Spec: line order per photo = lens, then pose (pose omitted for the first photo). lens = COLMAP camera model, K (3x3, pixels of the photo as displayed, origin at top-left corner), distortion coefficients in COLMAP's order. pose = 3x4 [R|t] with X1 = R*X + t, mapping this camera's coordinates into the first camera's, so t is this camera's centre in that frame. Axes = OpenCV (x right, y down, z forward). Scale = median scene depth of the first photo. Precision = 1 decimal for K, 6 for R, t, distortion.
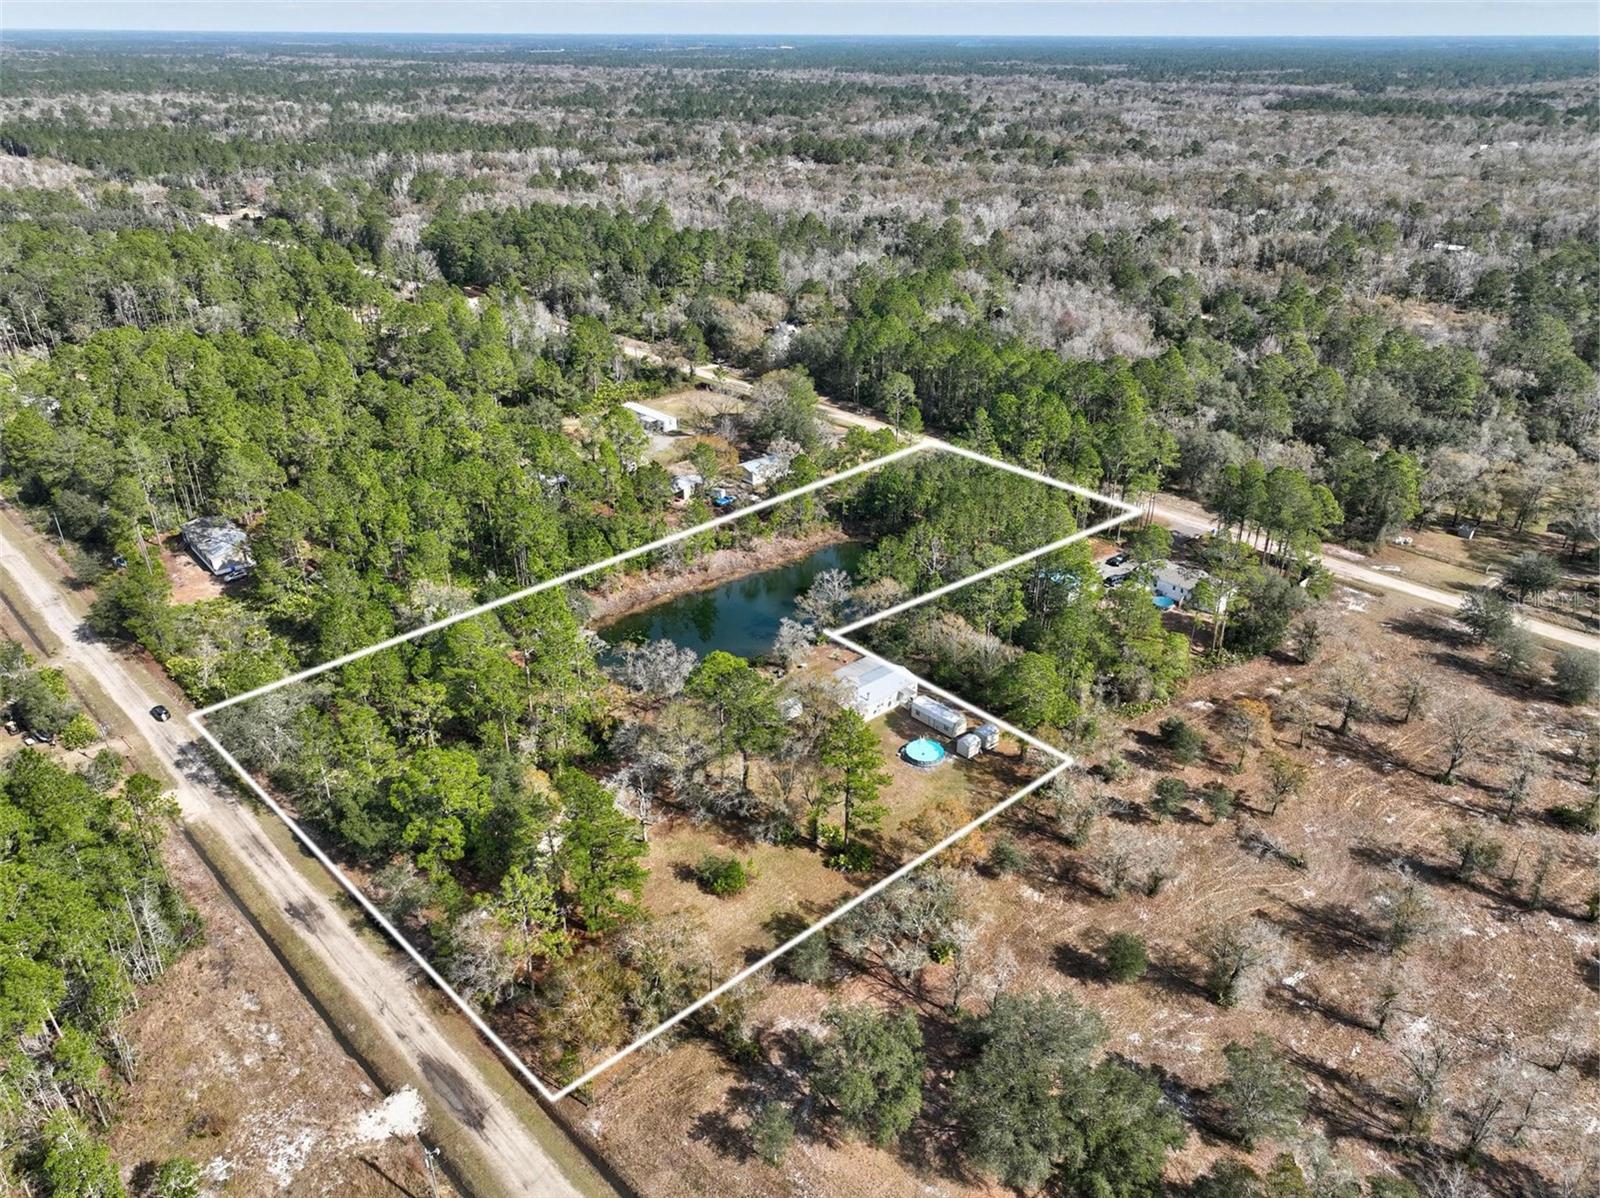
lens RADIAL K [[1133.7, 0, 800.0], [0, 1133.7, 599.0], [0, 0, 1]] dist [-0.006794, 0.025822]
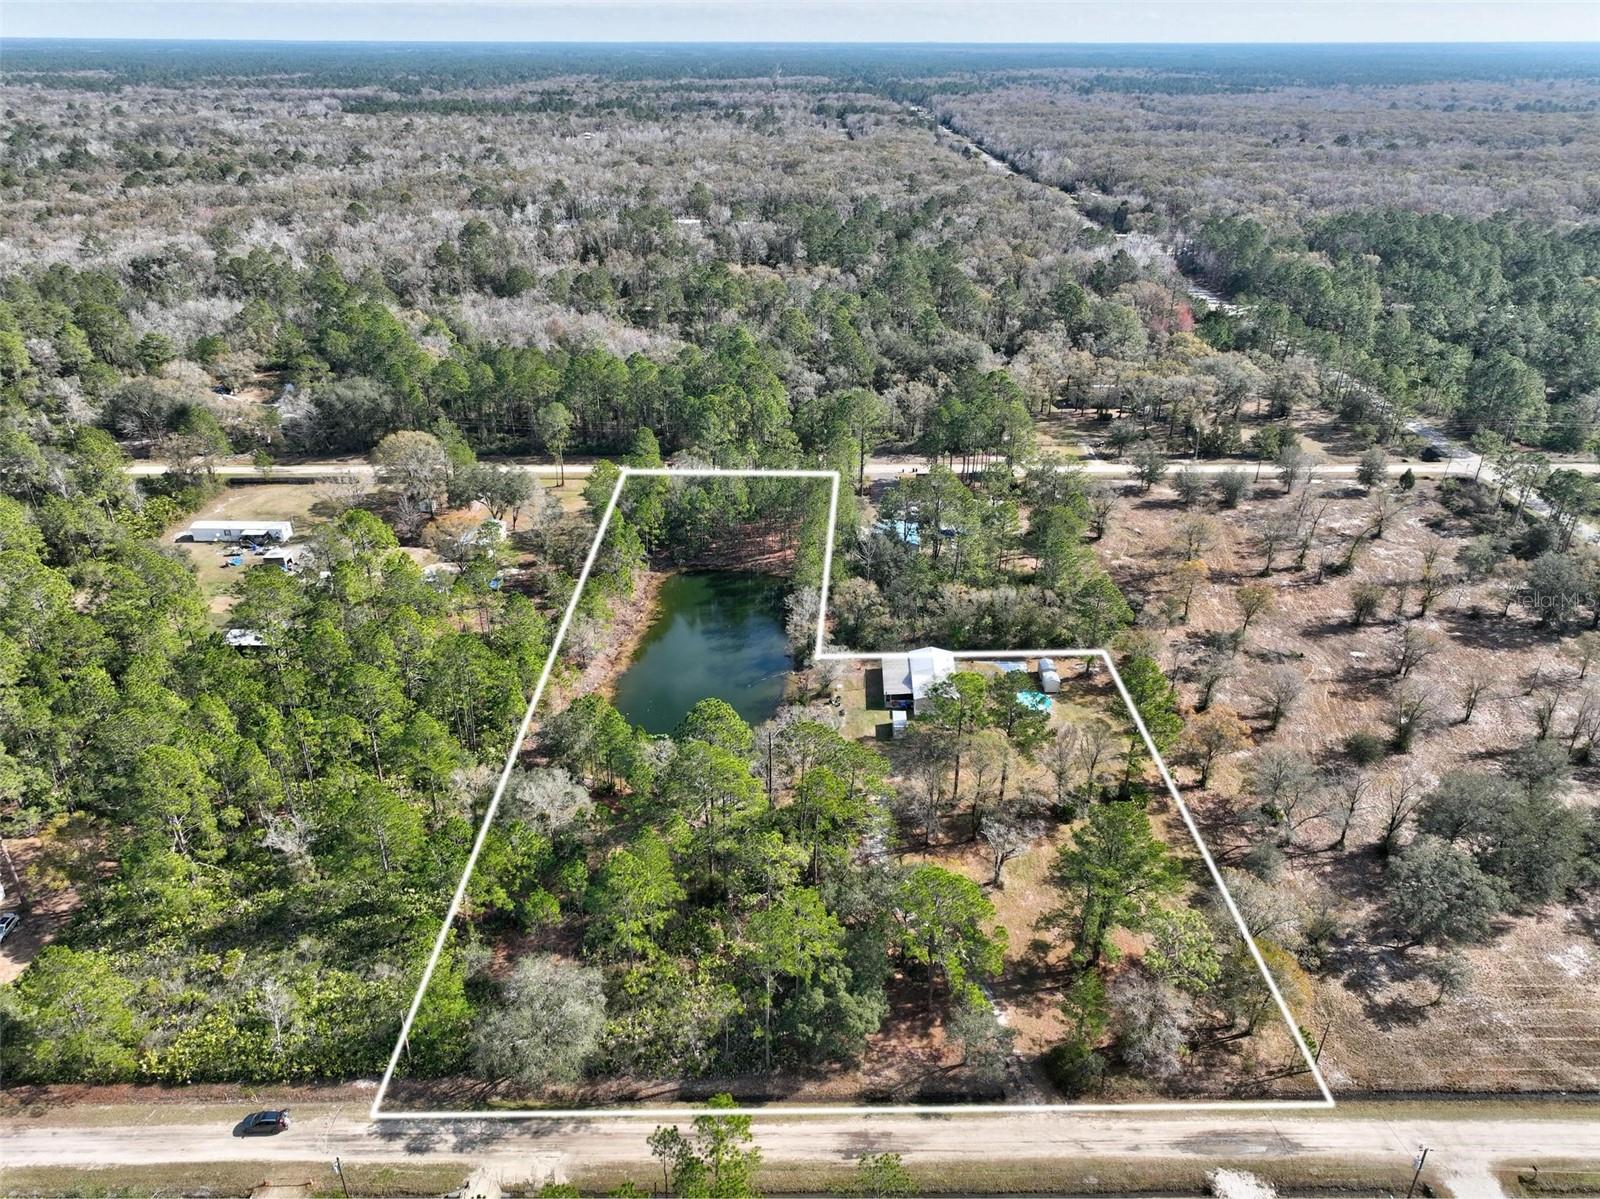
lens RADIAL K [[1133.7, 0, 800.0], [0, 1133.7, 599.5], [0, 0, 1]] dist [-0.006794, 0.025822]
pose [[0.692970, -0.321988, 0.645070, -0.681193], [0.323096, 0.938549, 0.121390, -0.154442], [-0.644516, 0.124300, 0.754419, 0.301489]]
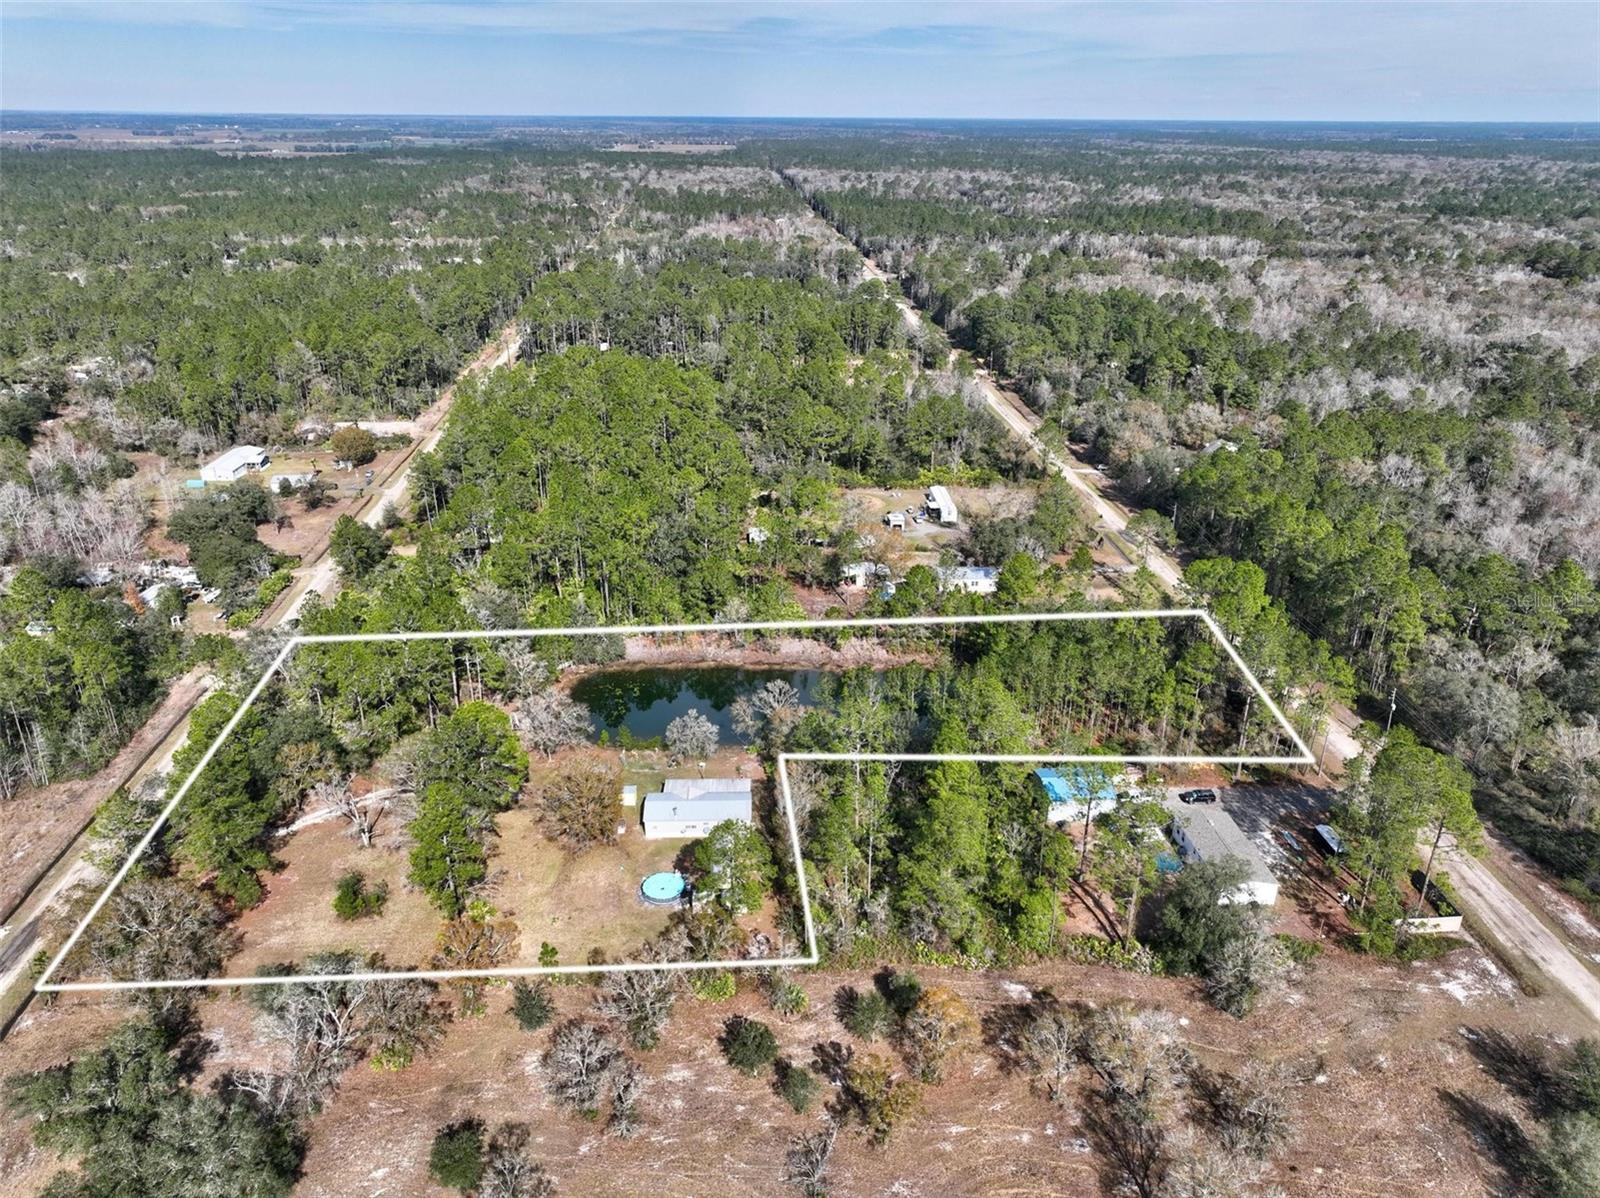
lens RADIAL K [[1133.7, 0, 800.0], [0, 1133.7, 599.0], [0, 0, 1]] dist [-0.006794, 0.025822]
pose [[0.765448, 0.256004, -0.590383, 0.641739], [-0.292193, 0.955697, 0.035576, -0.143142], [0.573335, 0.145274, 0.806339, 0.284484]]
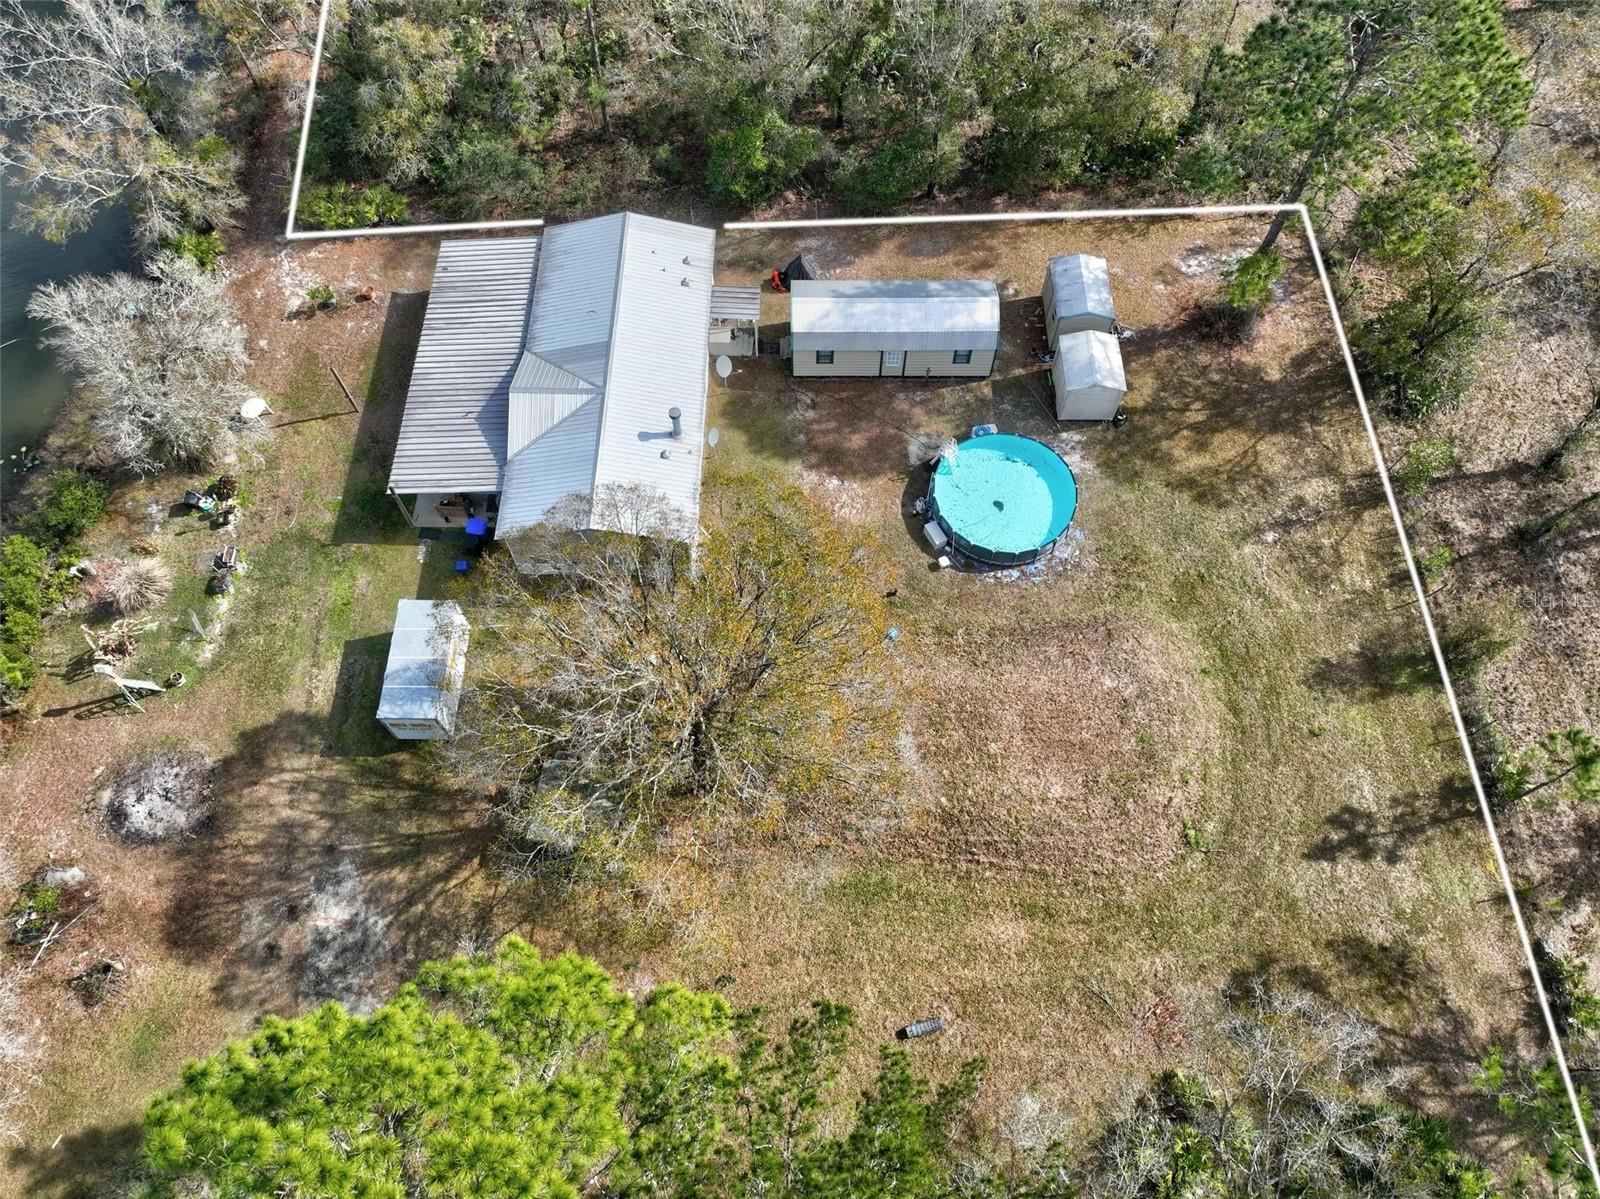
lens RADIAL K [[1133.7, 0, 800.0], [0, 1133.7, 599.5], [0, 0, 1]] dist [-0.006794, 0.025822]
pose [[0.677669, -0.653263, 0.337658, -0.027707], [0.338320, 0.684652, 0.645594, -0.034951], [-0.652920, -0.323262, 0.684979, 0.801809]]
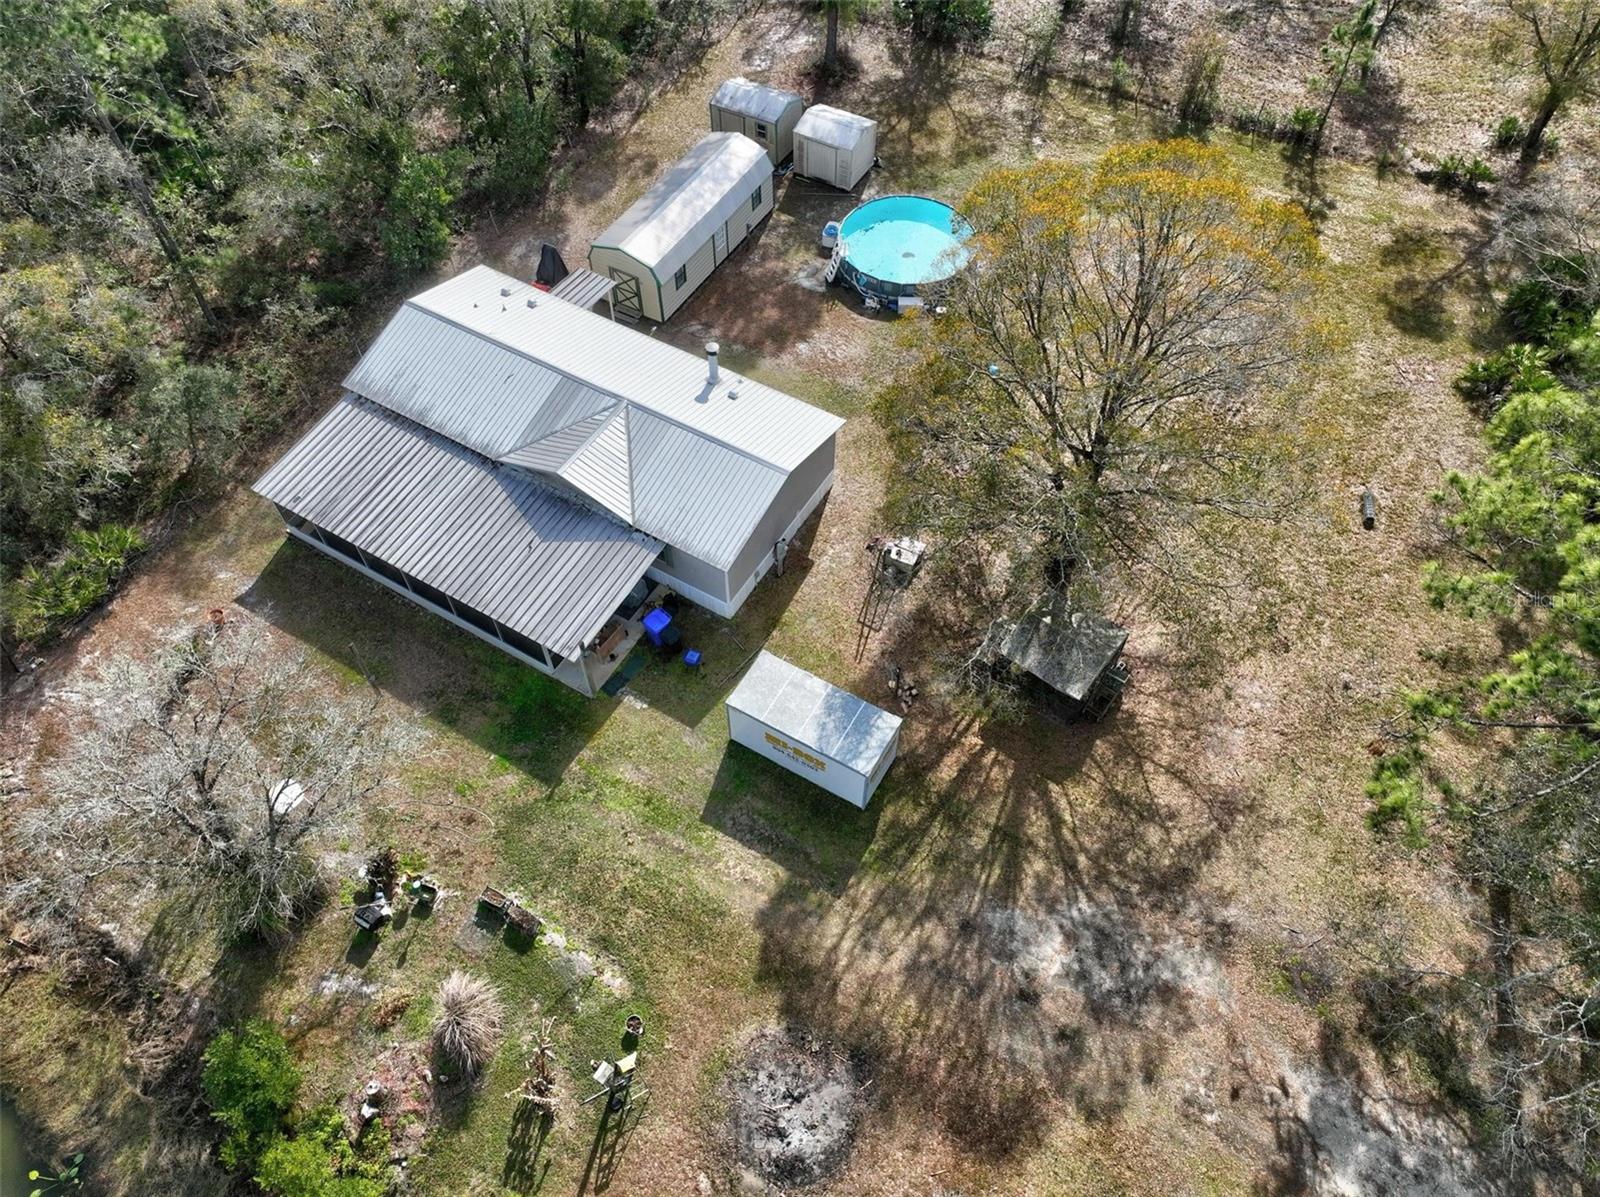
lens RADIAL K [[1133.7, 0, 800.0], [0, 1133.7, 598.5], [0, 0, 1]] dist [-0.006794, 0.025822]
pose [[-0.302334, -0.778971, 0.549361, -0.095228], [0.438610, 0.398005, 0.805738, -0.060059], [-0.846295, 0.484557, 0.221334, 0.956662]]
